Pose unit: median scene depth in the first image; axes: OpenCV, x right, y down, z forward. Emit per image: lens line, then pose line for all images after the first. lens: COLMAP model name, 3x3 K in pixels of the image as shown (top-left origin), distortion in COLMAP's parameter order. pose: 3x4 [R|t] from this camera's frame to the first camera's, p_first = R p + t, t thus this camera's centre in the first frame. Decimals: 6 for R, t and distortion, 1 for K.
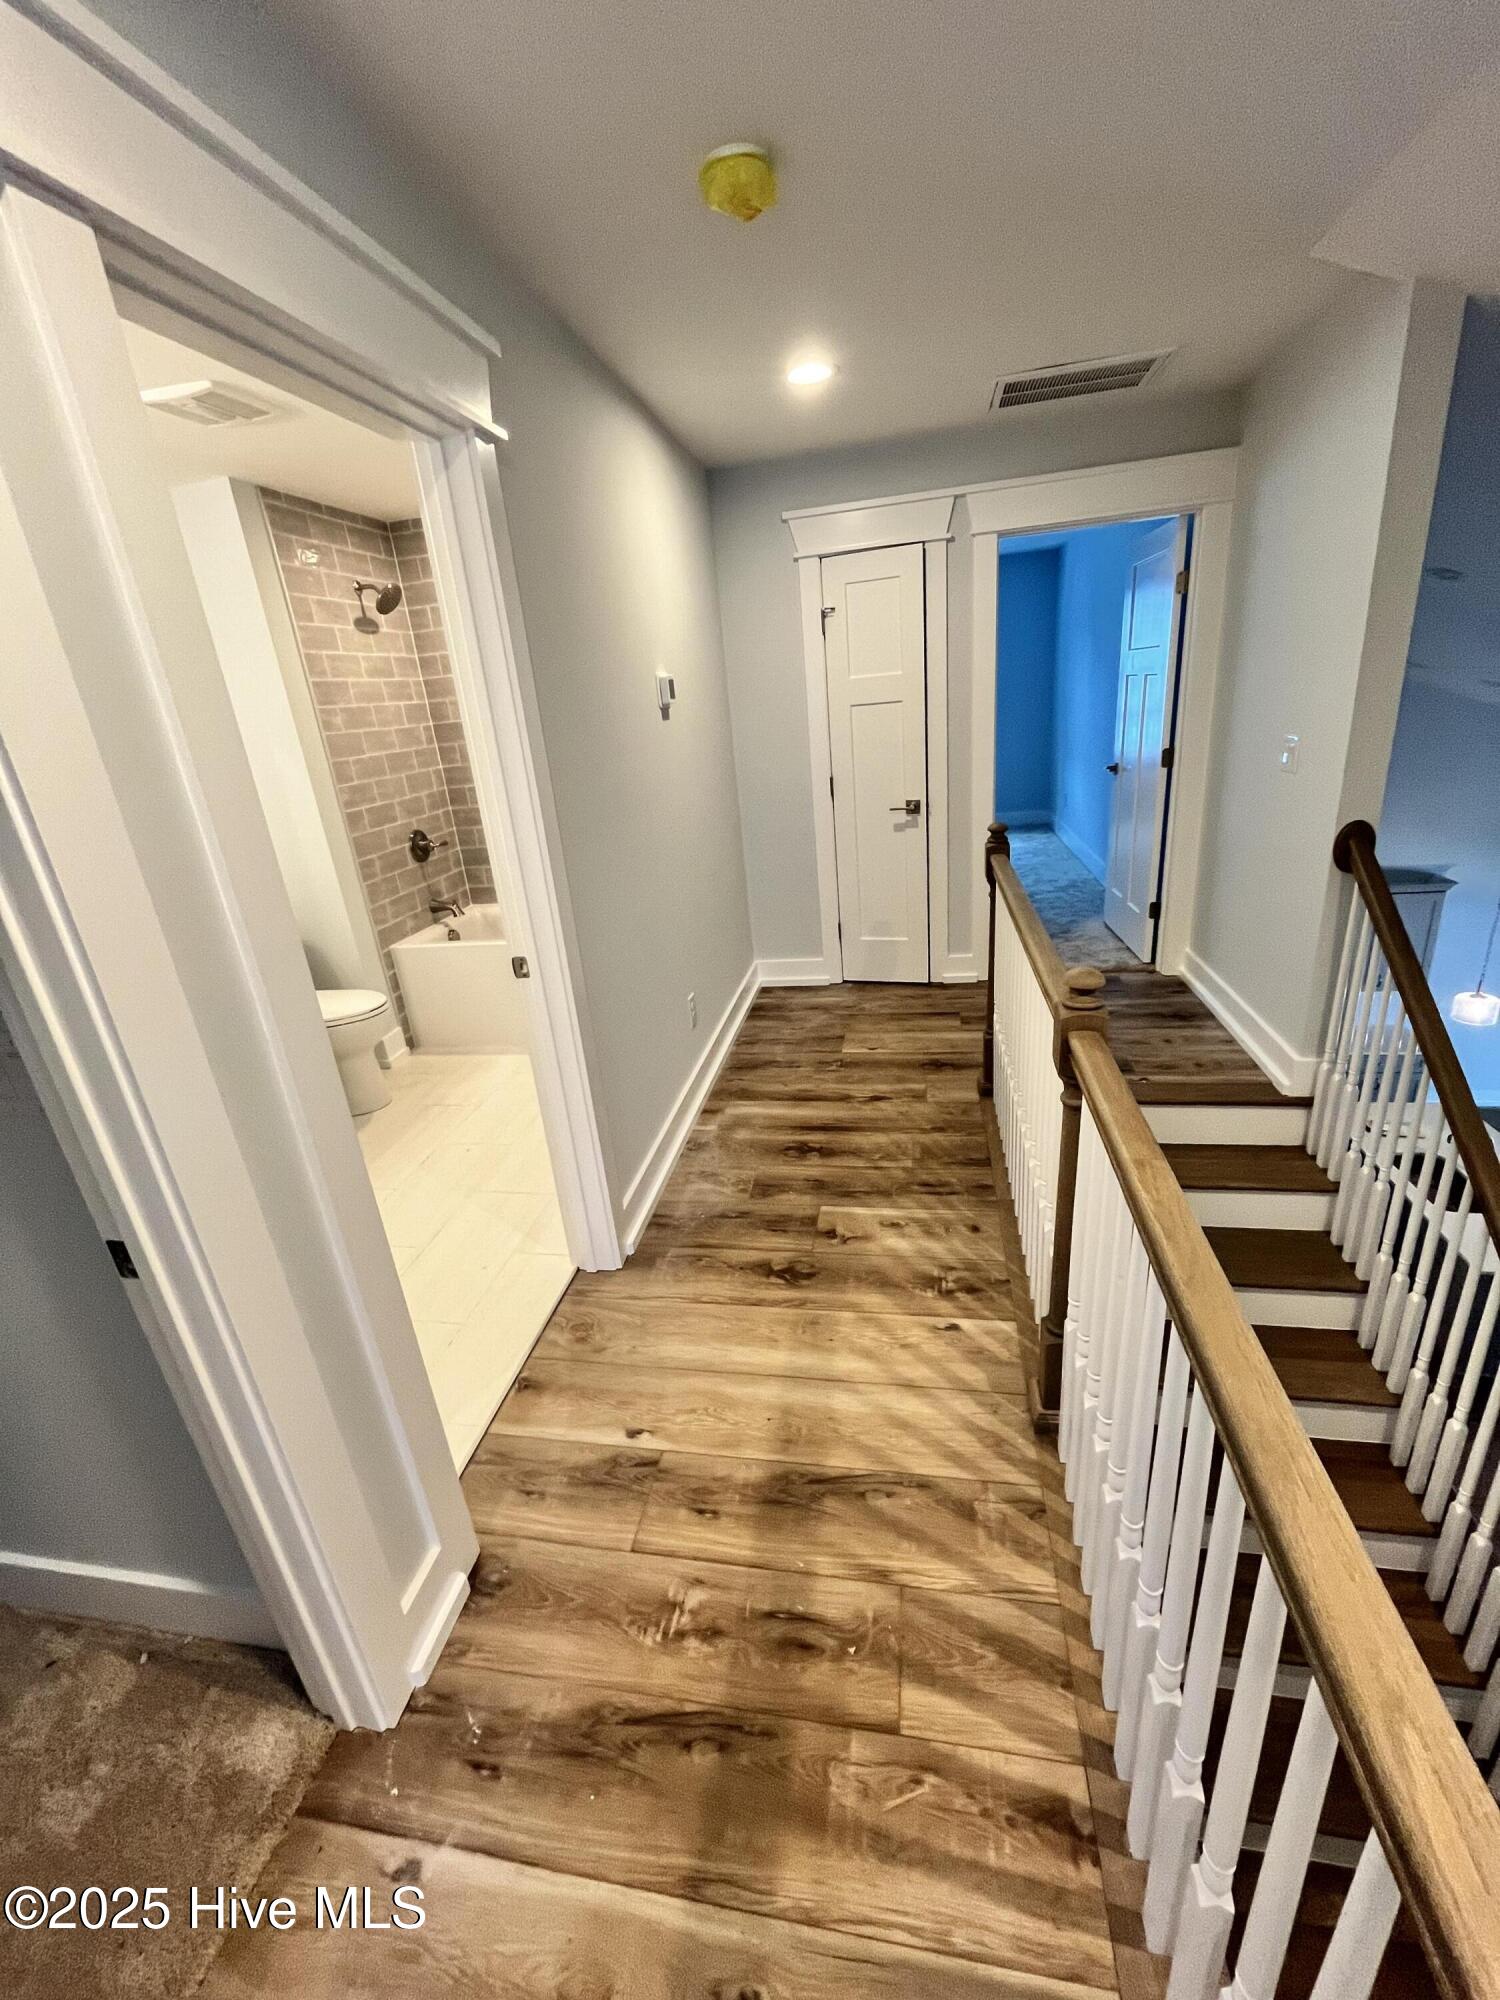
lens RADIAL K [[813.8, 0, 750.6], [0, 813.8, 996.7], [0, 0, 1]] dist [-0.001166, -0.000370]
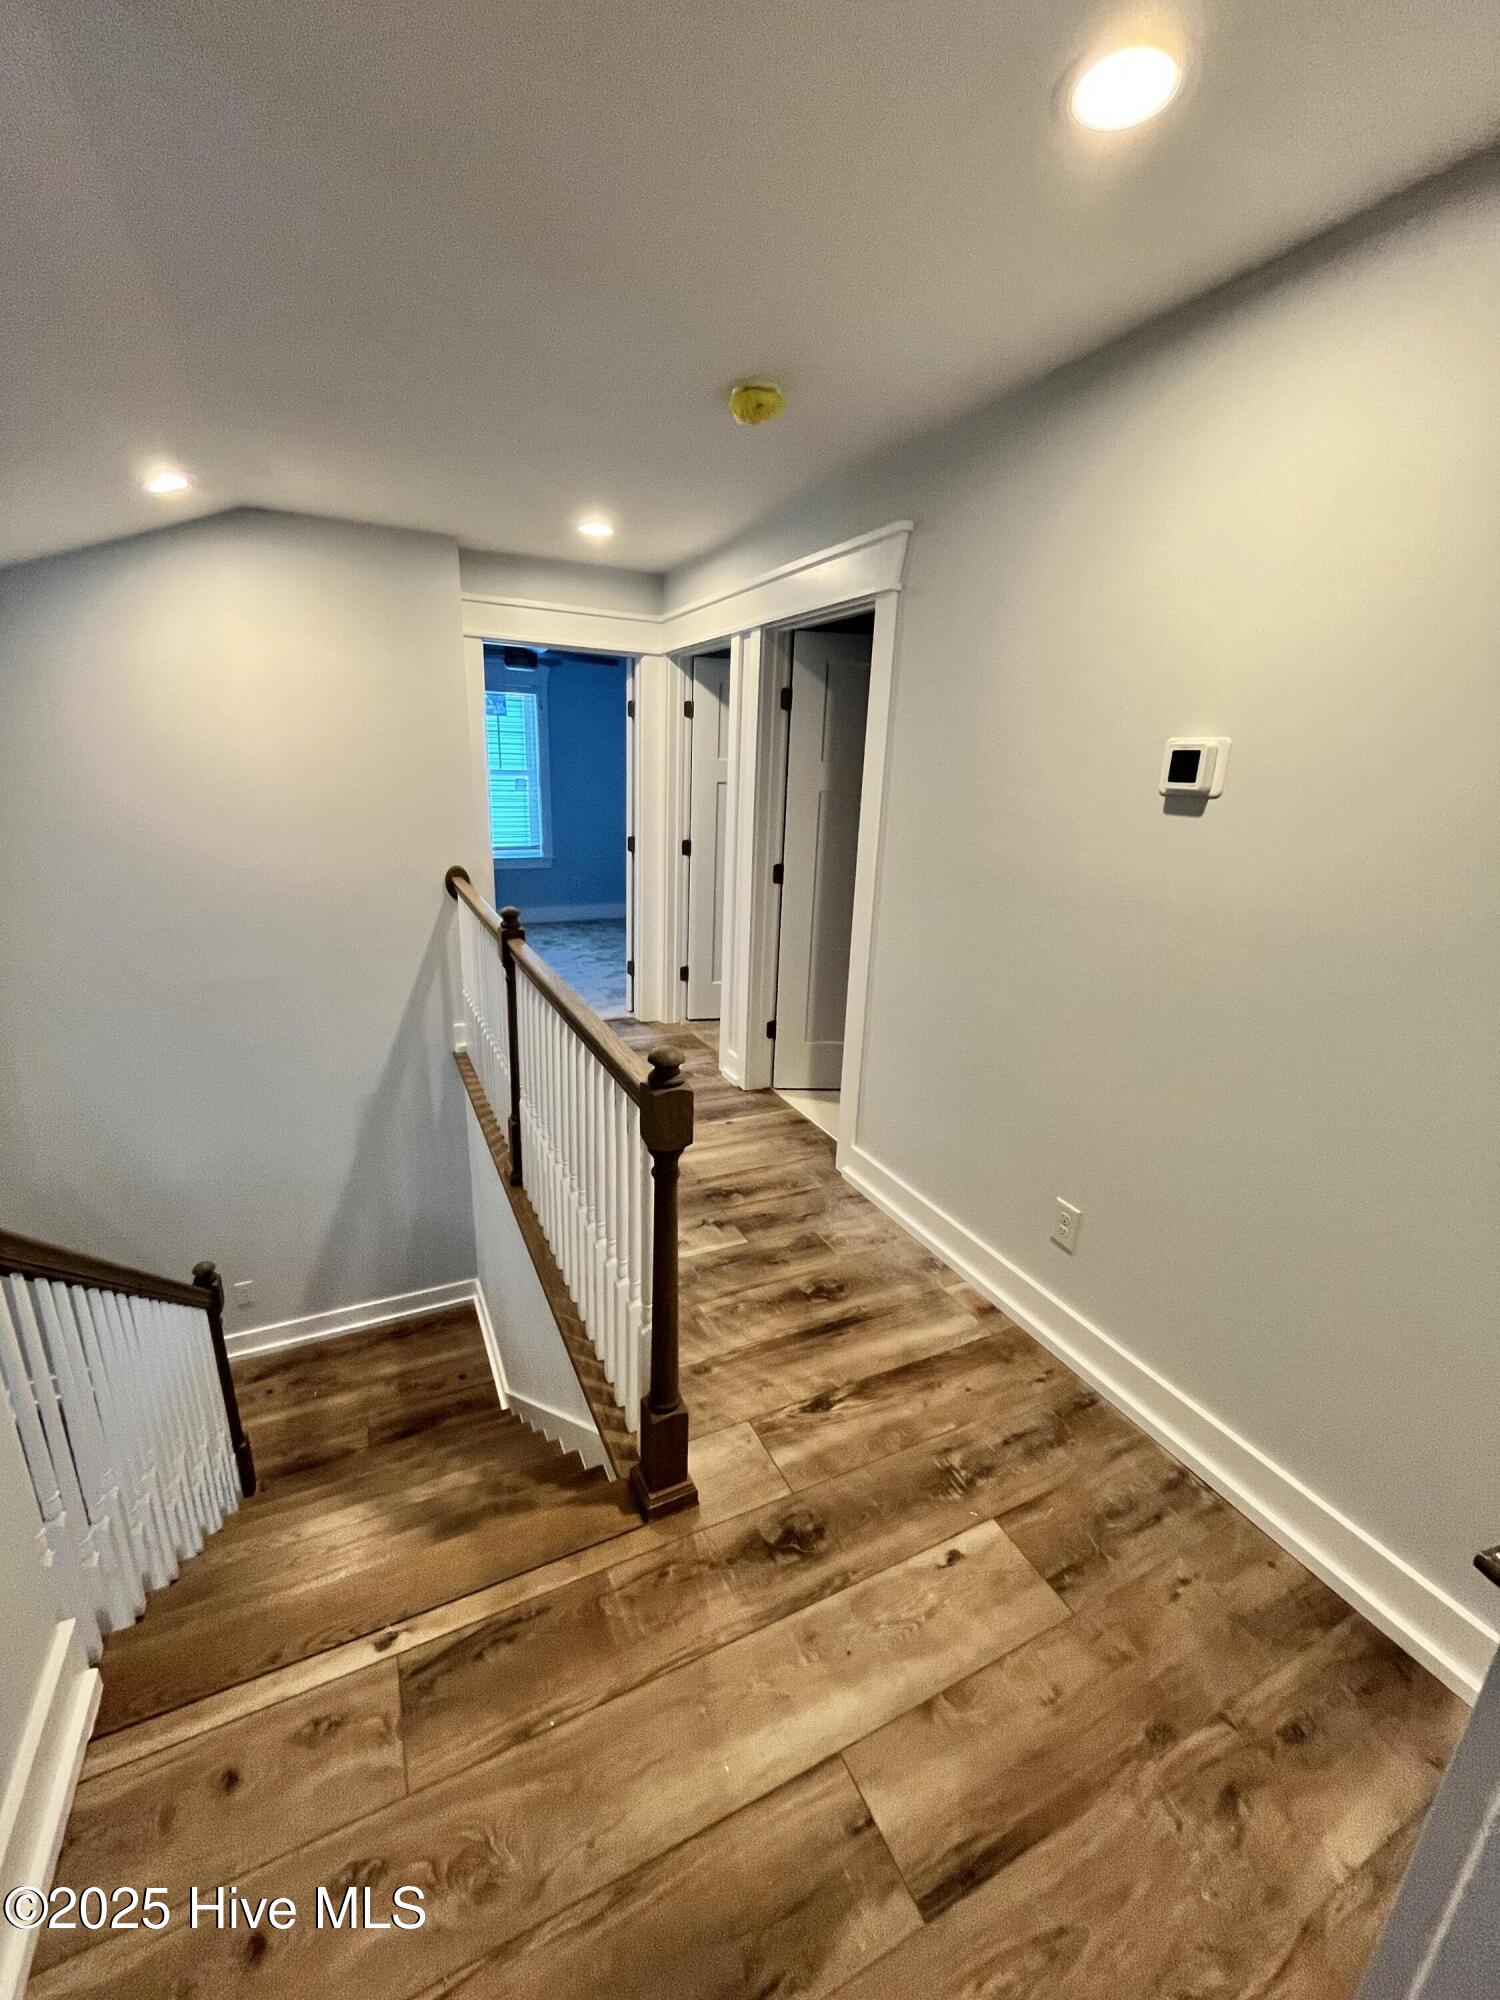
lens RADIAL K [[813.8, 0, 750.6], [0, 813.8, 996.7], [0, 0, 1]] dist [-0.001166, -0.000370]
pose [[-0.799719, 0.227000, -0.555806, 0.509615], [-0.178642, 0.793863, 0.581265, -0.519606], [0.573181, 0.564139, -0.594315, 1.233602]]
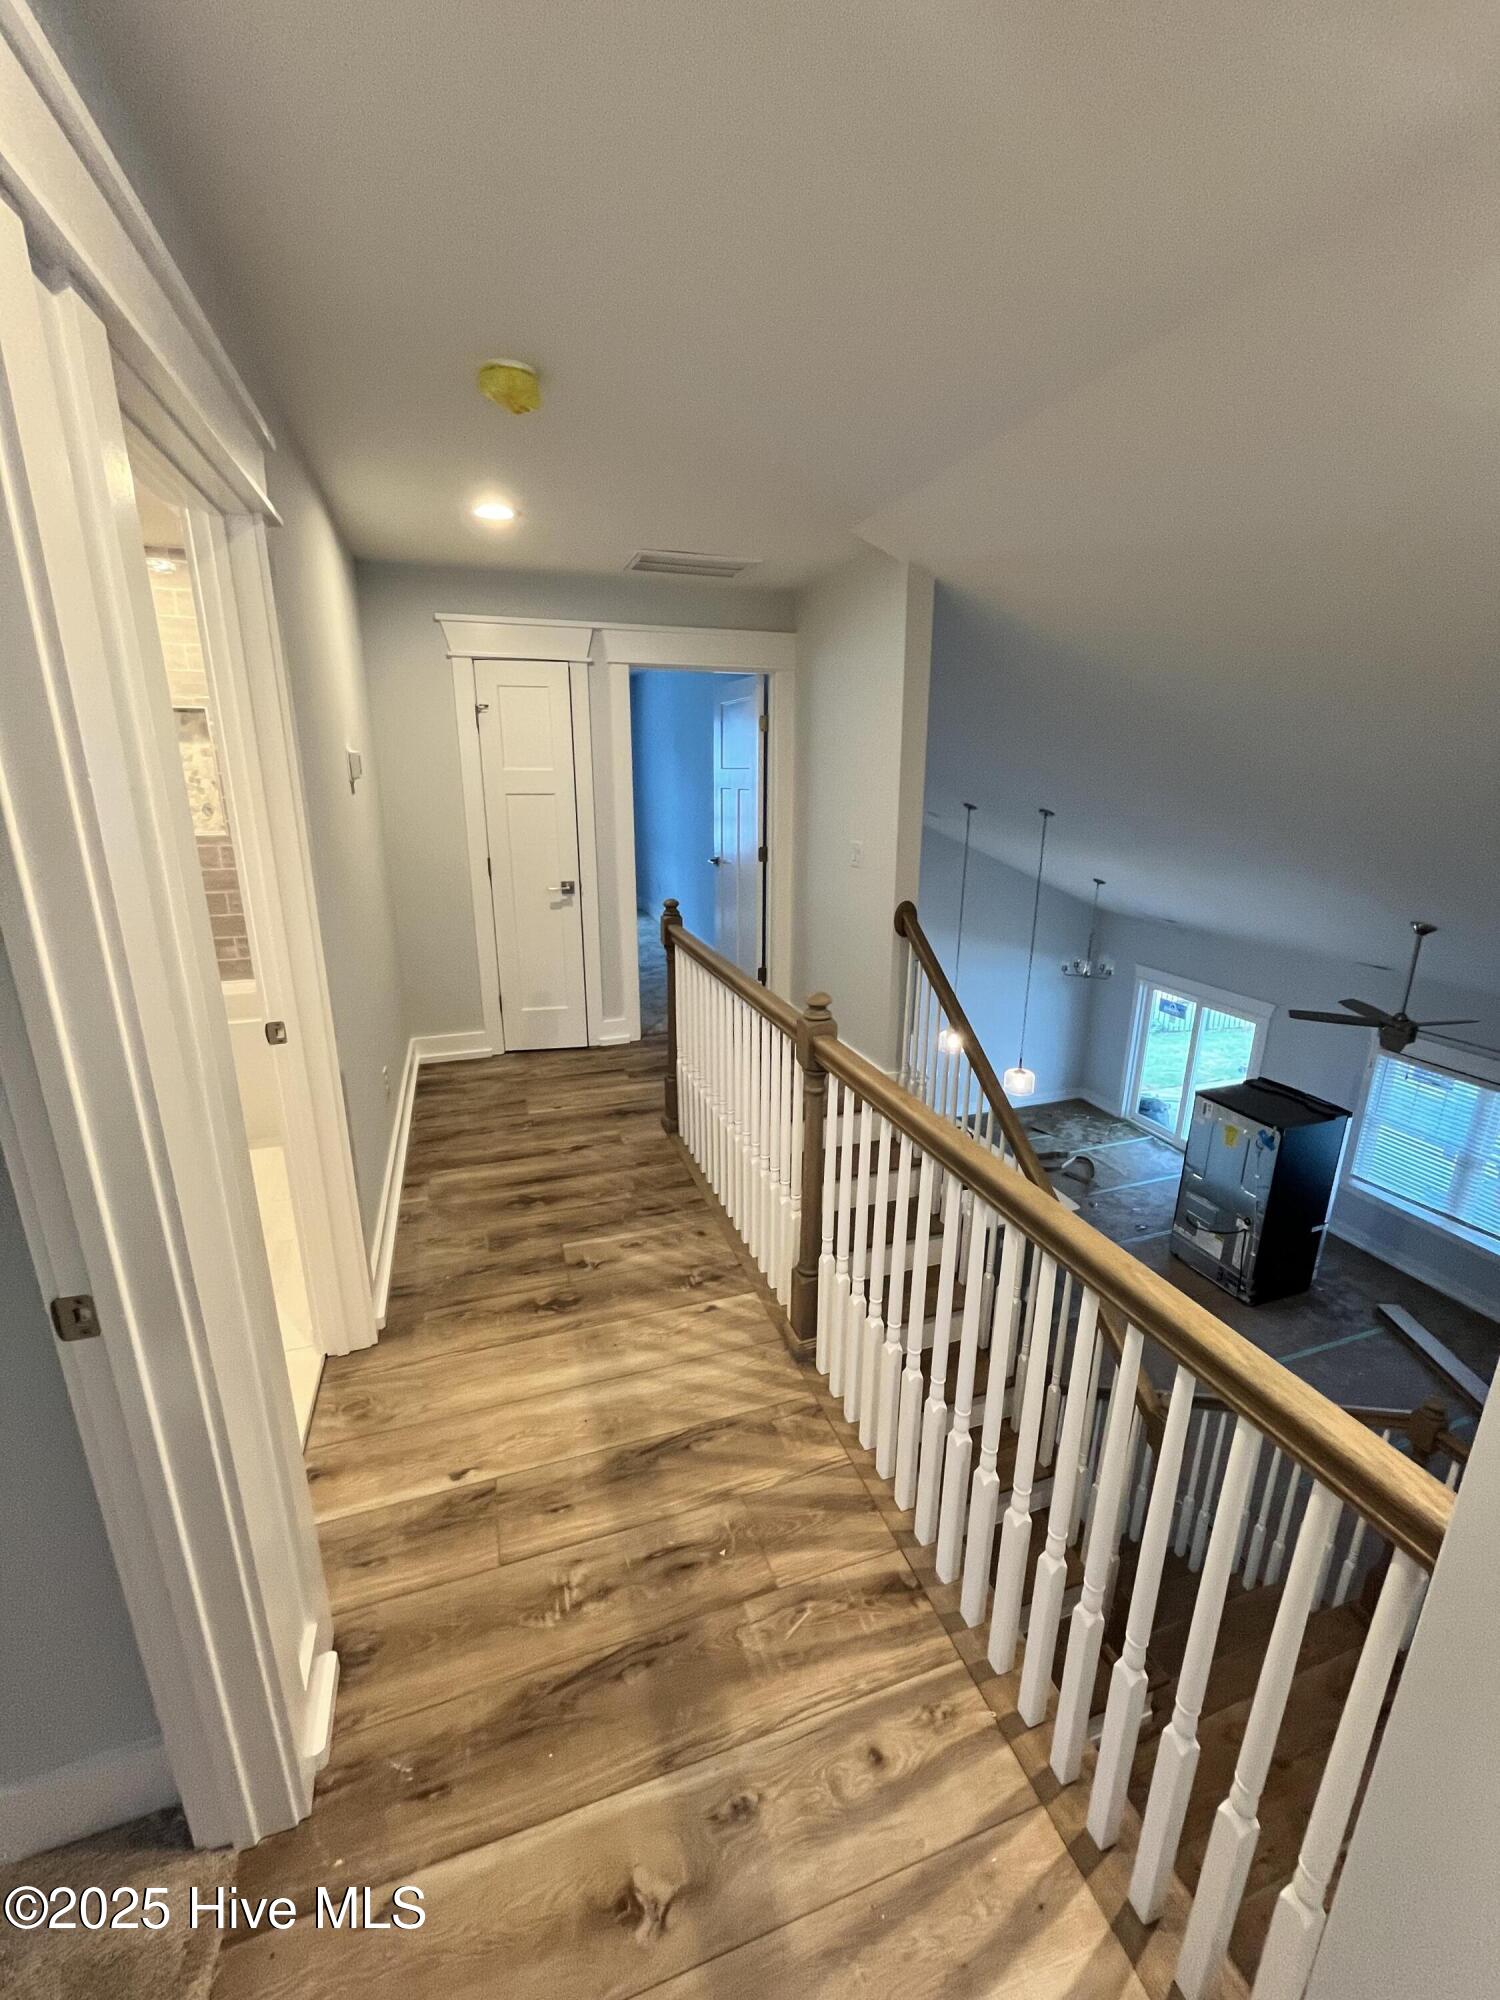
lens RADIAL K [[813.8, 0, 750.6], [0, 813.8, 996.7], [0, 0, 1]] dist [-0.001166, -0.000370]
pose [[0.865629, -0.042356, 0.498890, -0.189128], [0.095522, 0.992084, -0.081512, 0.037008], [-0.491489, 0.118214, 0.862823, -0.078368]]
